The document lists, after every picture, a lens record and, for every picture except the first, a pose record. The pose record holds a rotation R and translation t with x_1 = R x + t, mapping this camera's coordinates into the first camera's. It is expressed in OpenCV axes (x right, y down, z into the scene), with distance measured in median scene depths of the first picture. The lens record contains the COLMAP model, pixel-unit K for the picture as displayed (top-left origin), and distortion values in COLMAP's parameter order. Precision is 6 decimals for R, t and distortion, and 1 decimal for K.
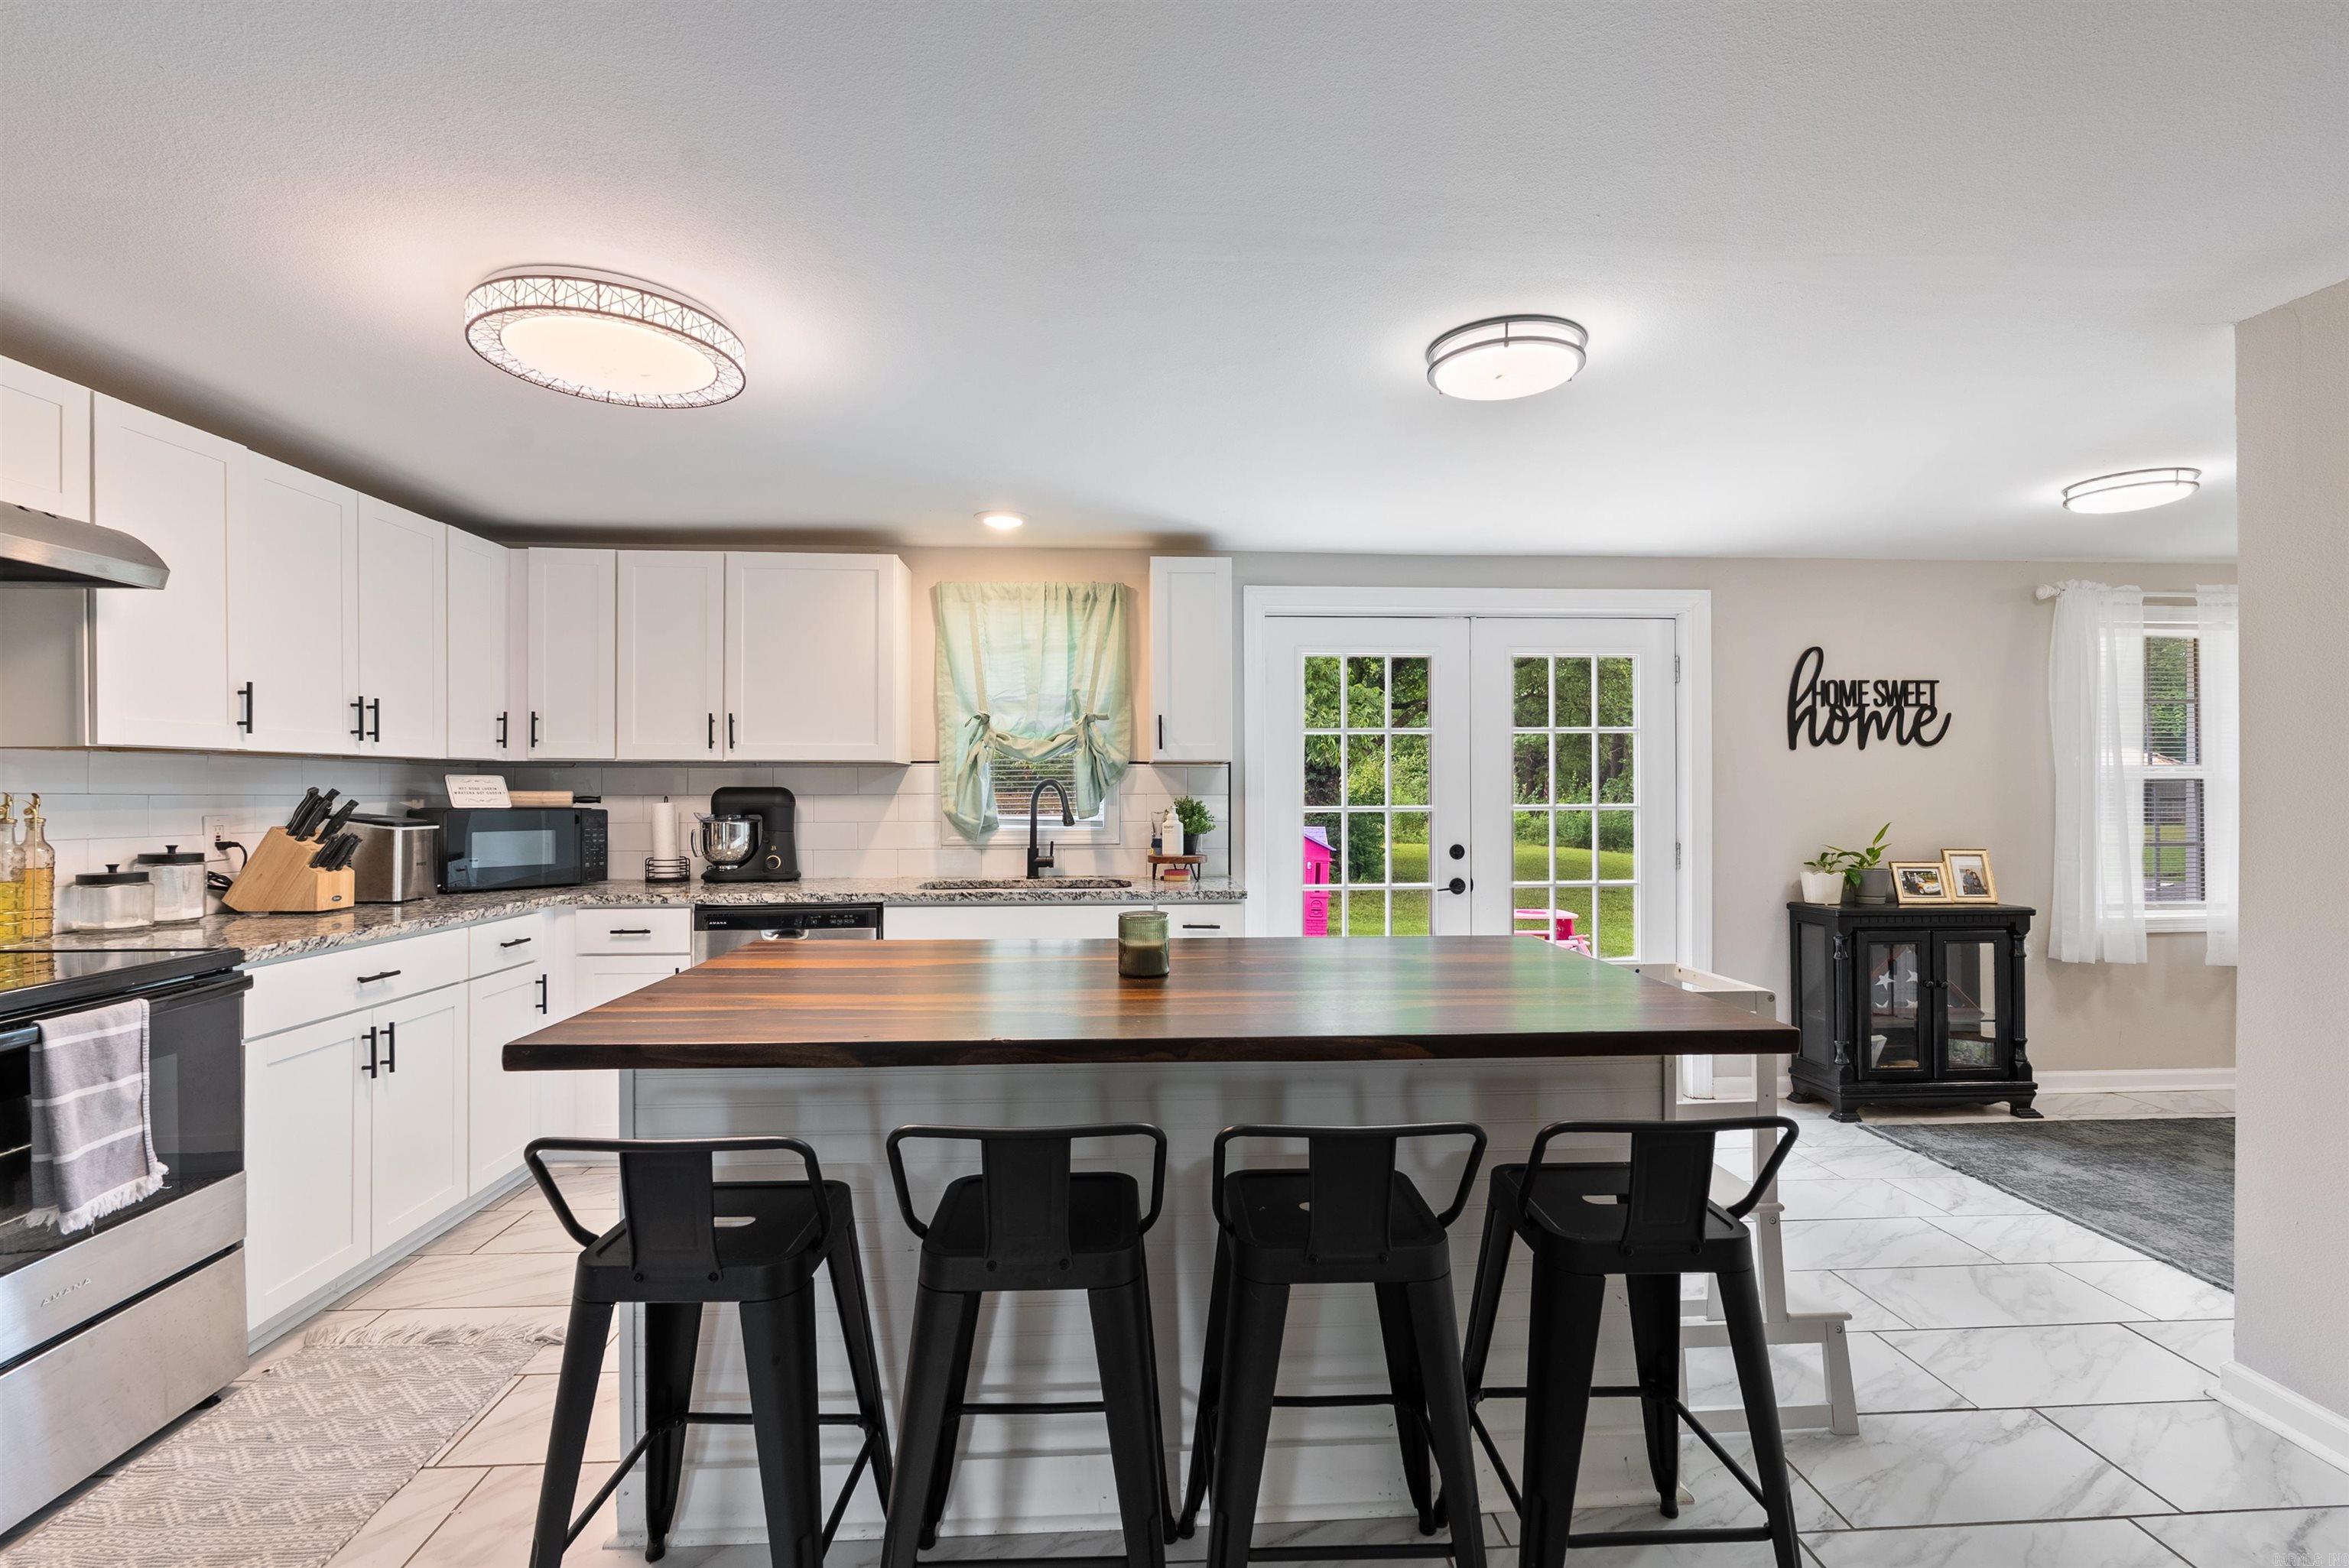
lens RADIAL K [[1030.3, 0, 1176.2], [0, 1030.3, 789.9], [0, 0, 1]] dist [-0.004617, -0.000079]
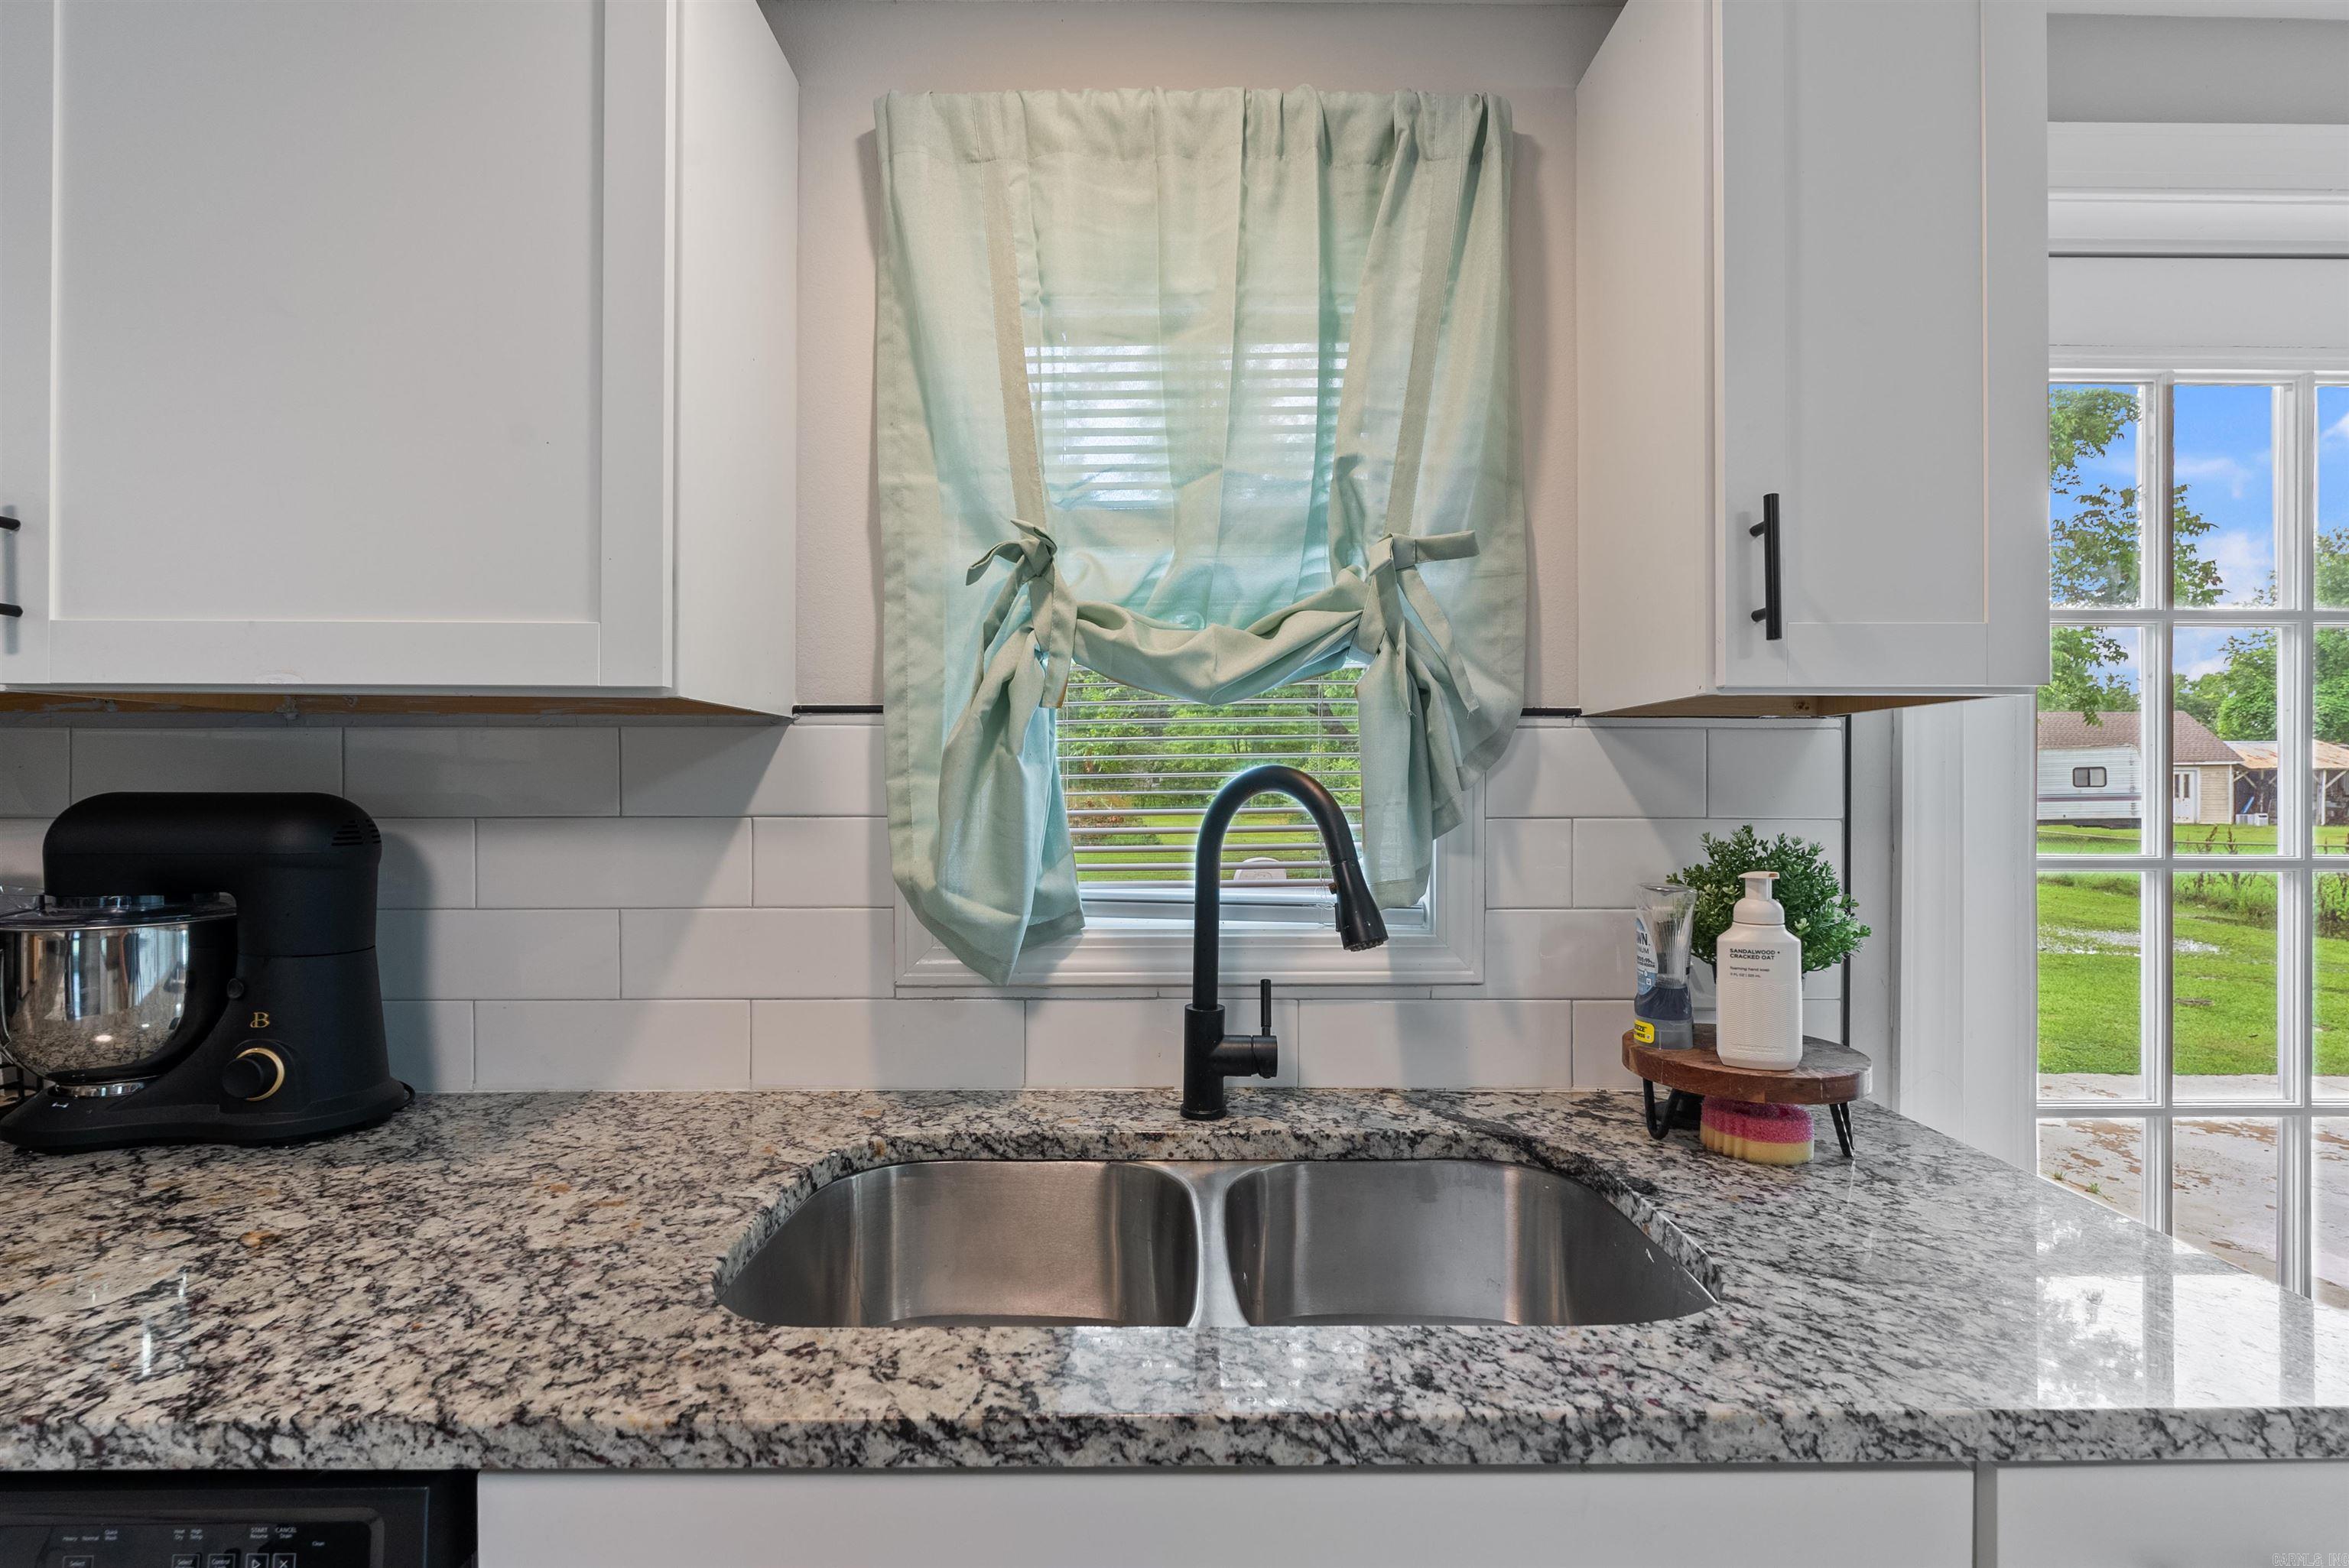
lens RADIAL K [[1035.0, 0, 1176.7], [0, 1035.0, 779.4], [0, 0, 1]] dist [-0.005743, 0.000126]
pose [[0.998893, 0.002009, -0.046993, -0.131755], [-0.002194, 0.999990, -0.003886, -0.005485], [0.046985, 0.003984, 0.998888, 0.704683]]
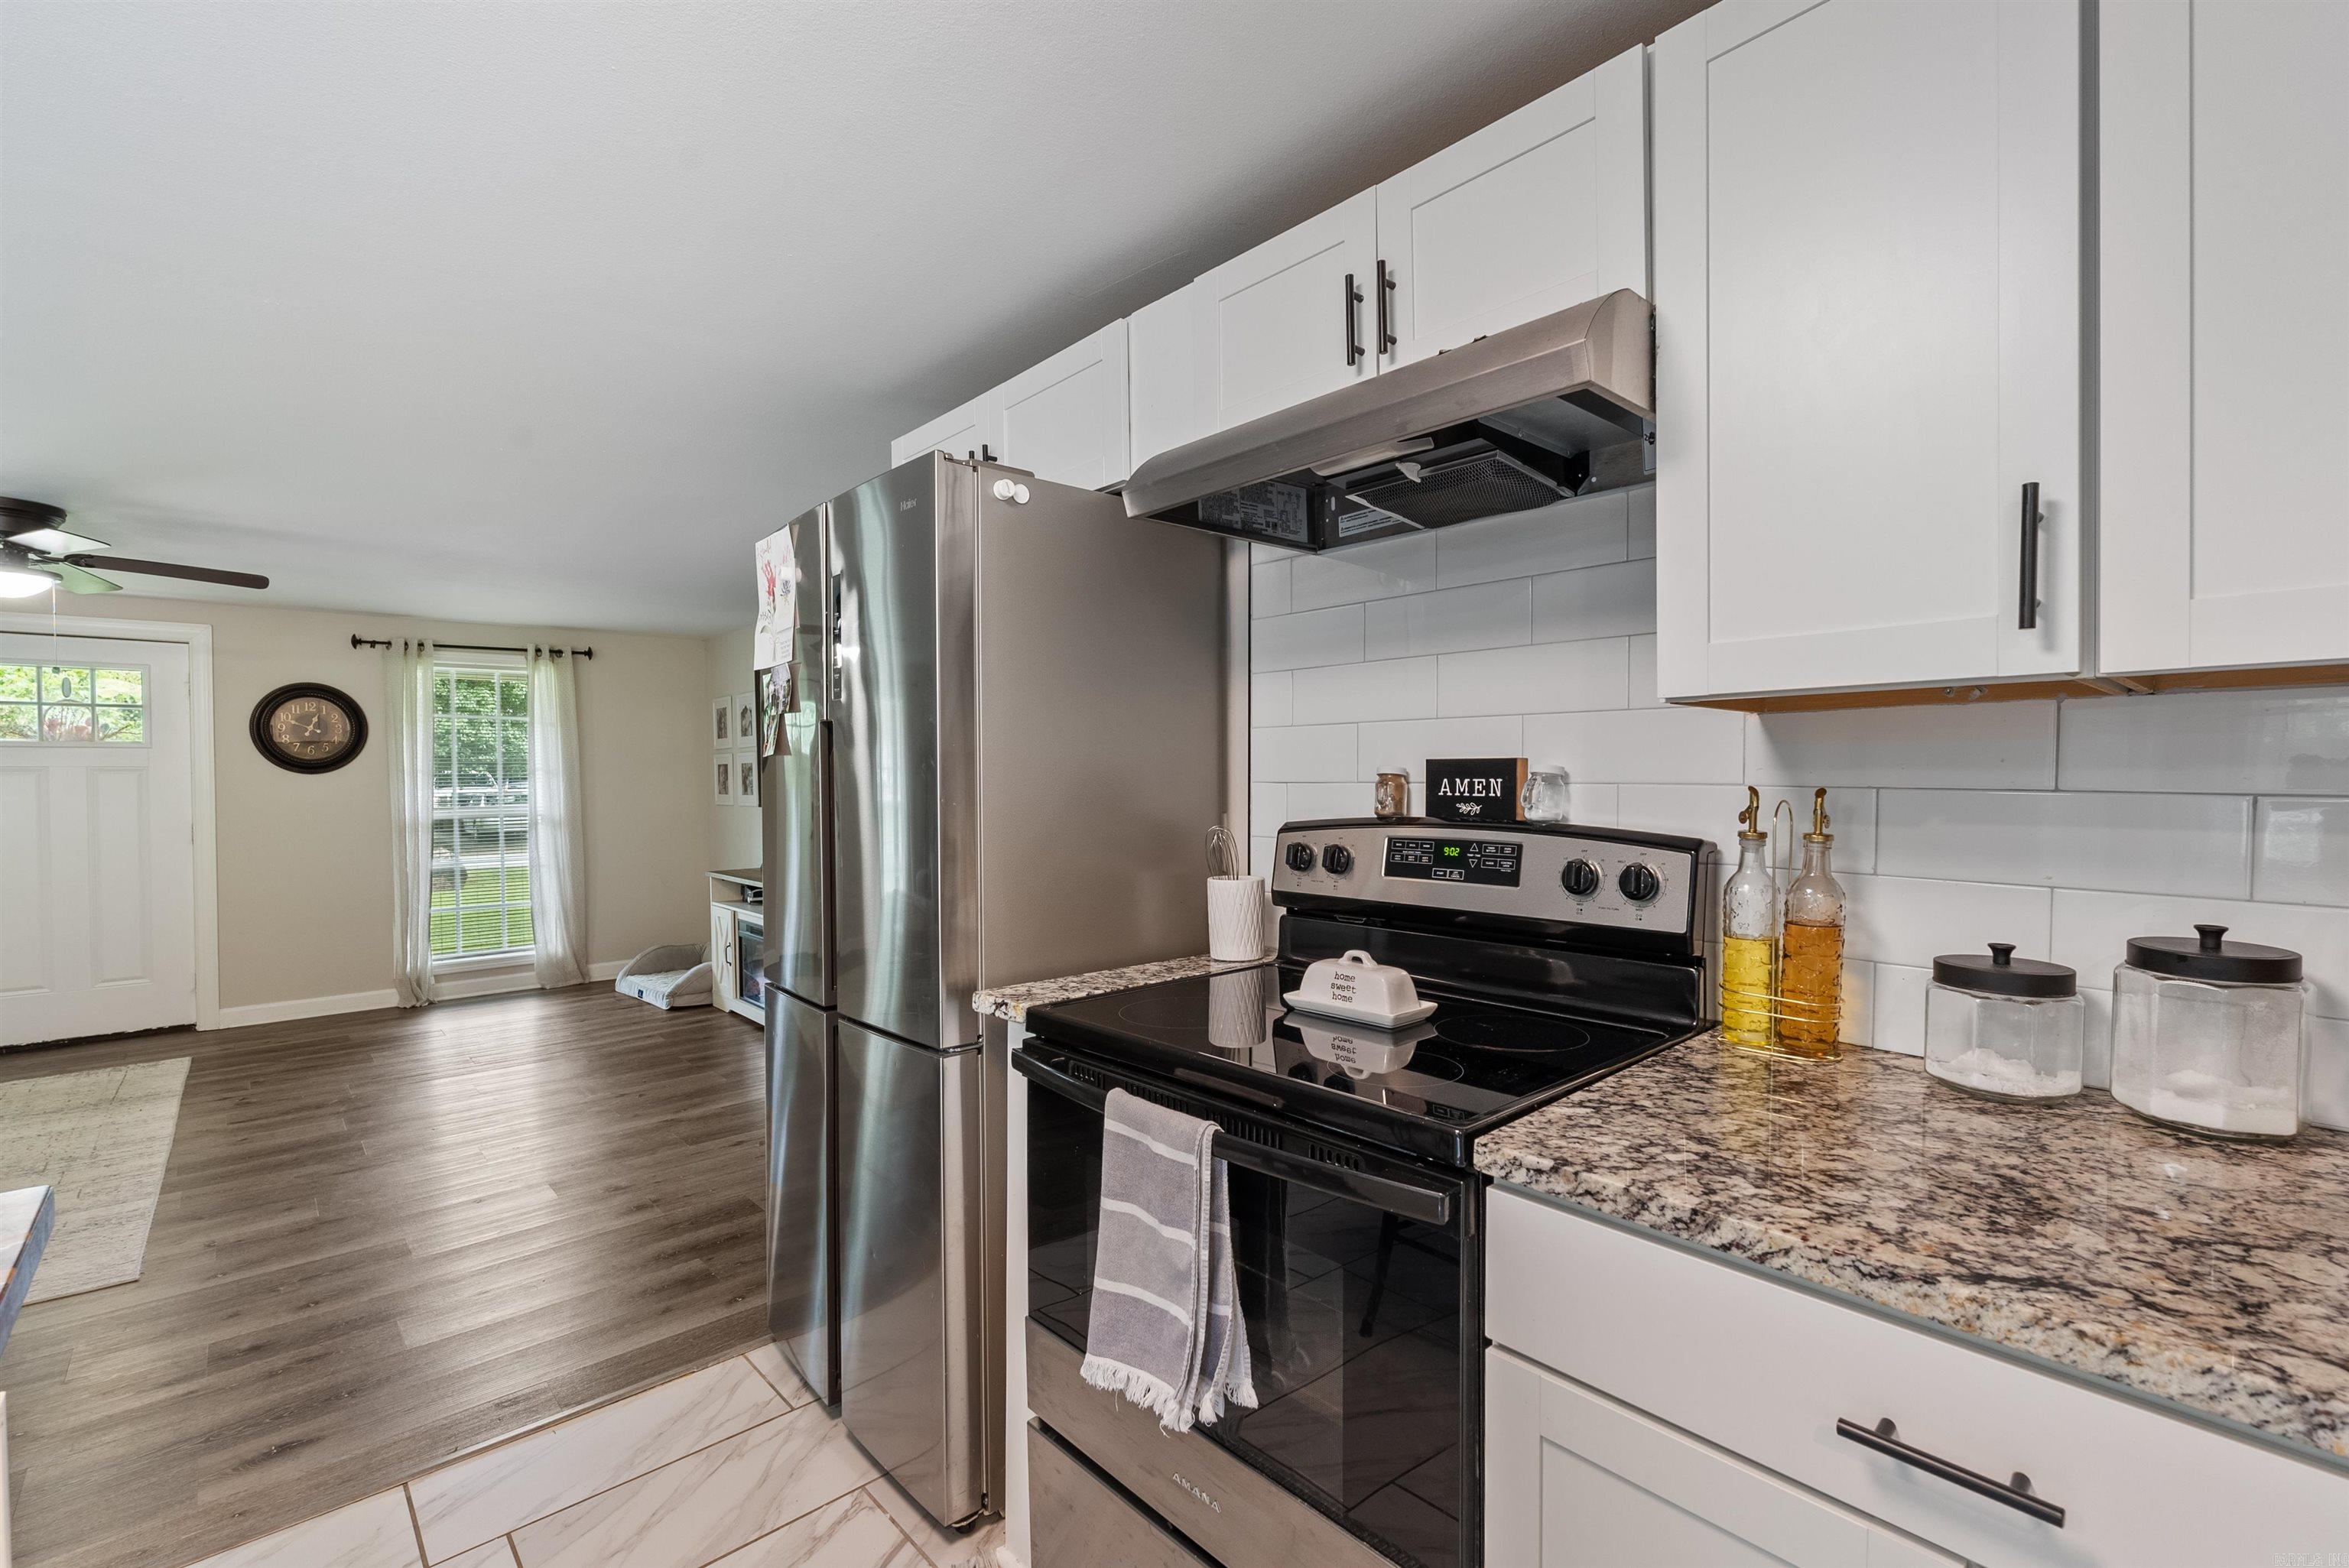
lens RADIAL K [[1035.5, 0, 1177.3], [0, 1035.5, 792.6], [0, 0, 1]] dist [-0.004085, -0.000361]
pose [[-0.777319, 0.018162, -0.628844, -0.276840], [0.006101, 0.999754, 0.021333, -0.004736], [0.629077, 0.012746, -0.777239, 0.678013]]
